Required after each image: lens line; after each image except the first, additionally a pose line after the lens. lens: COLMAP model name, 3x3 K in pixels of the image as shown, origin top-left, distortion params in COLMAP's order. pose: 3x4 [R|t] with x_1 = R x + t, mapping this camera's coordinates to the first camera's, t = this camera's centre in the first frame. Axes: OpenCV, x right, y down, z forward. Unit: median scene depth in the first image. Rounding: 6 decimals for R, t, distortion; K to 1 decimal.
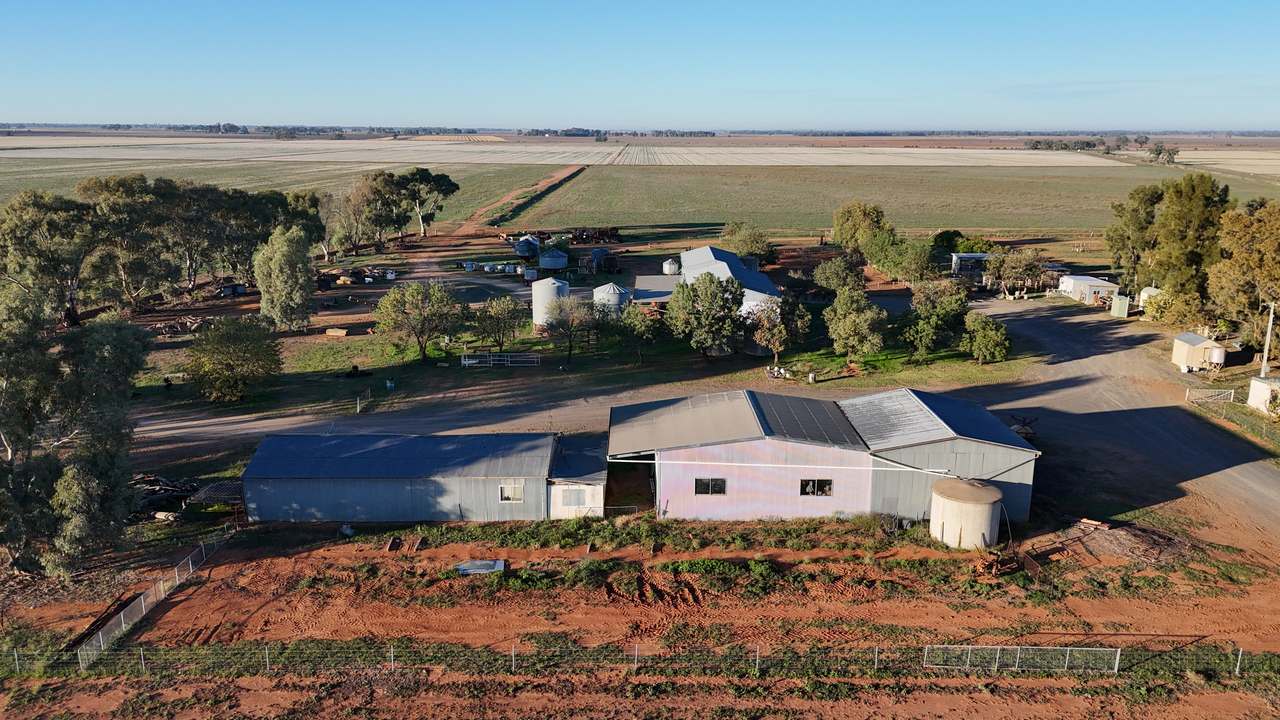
lens RADIAL K [[938.1, 0, 640.0], [0, 938.1, 360.0], [0, 0, 1]] dist [0.064552, -0.059797]
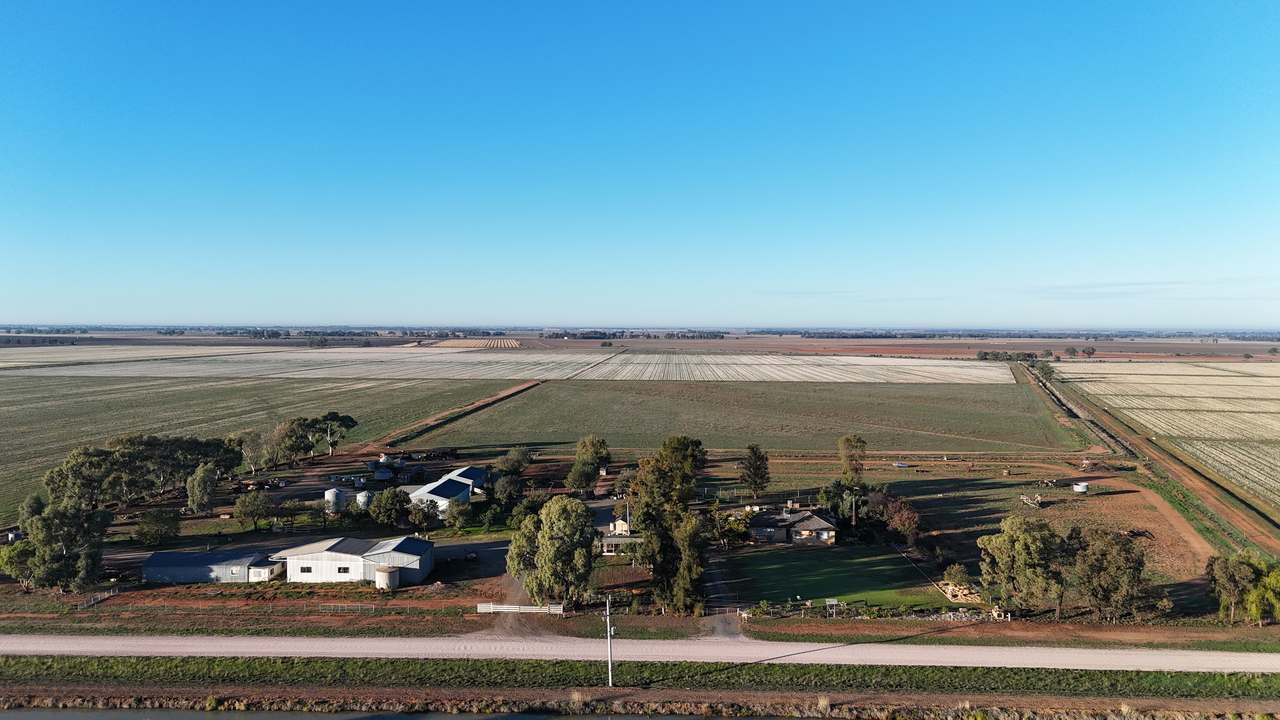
lens RADIAL K [[938.1, 0, 640.0], [0, 938.1, 360.0], [0, 0, 1]] dist [0.064552, -0.059797]
pose [[0.999409, 0.000841, -0.034377, 0.632159], [-0.007801, 0.979183, -0.202831, 0.046929], [0.033491, 0.202979, 0.978610, -1.008555]]
